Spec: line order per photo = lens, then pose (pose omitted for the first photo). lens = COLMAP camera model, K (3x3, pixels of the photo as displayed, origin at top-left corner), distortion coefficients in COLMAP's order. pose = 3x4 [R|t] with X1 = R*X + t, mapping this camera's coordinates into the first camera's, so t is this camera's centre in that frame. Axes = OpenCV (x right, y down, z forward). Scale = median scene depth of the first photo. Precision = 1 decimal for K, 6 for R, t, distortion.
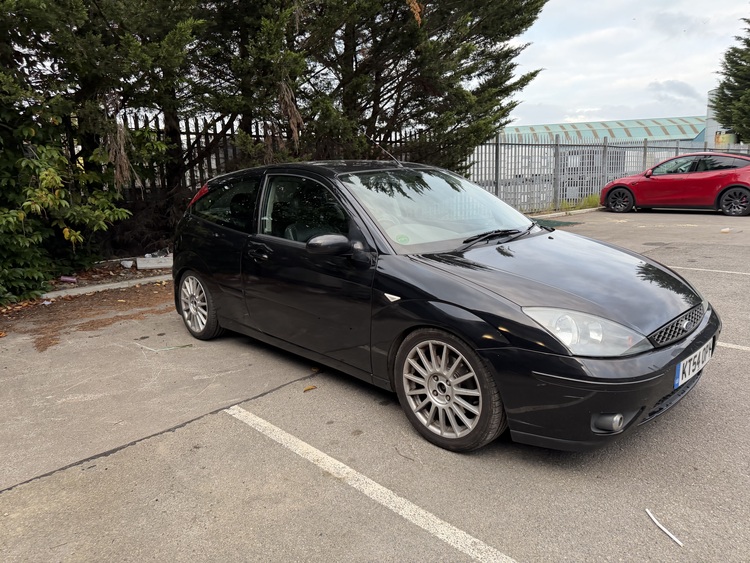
lens RADIAL K [[541.5, 0, 377.0], [0, 541.5, 284.7], [0, 0, 1]] dist [0.006181, -0.013142]
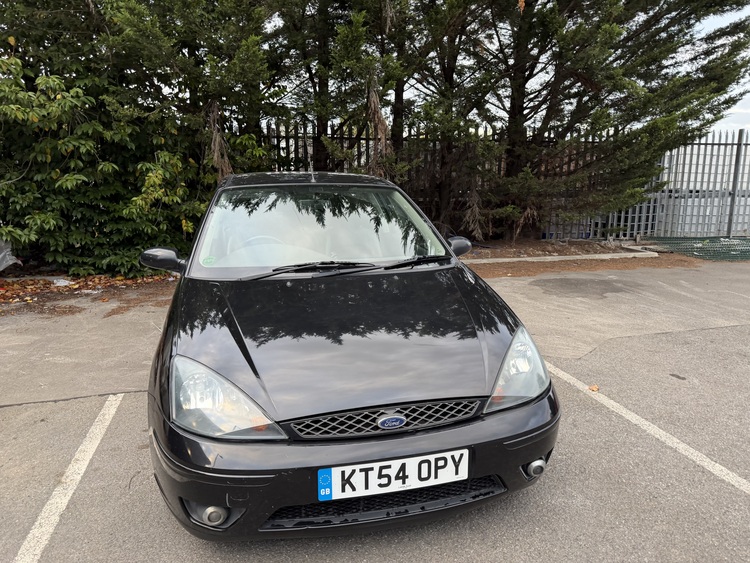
lens RADIAL K [[541.5, 0, 375.1], [0, 541.5, 277.4], [0, 0, 1]] dist [0.006181, -0.013142]
pose [[0.863944, 0.118145, -0.489533, 0.806182], [-0.118972, 0.992458, 0.029556, -0.123851], [0.489332, 0.032706, 0.871484, 0.316838]]
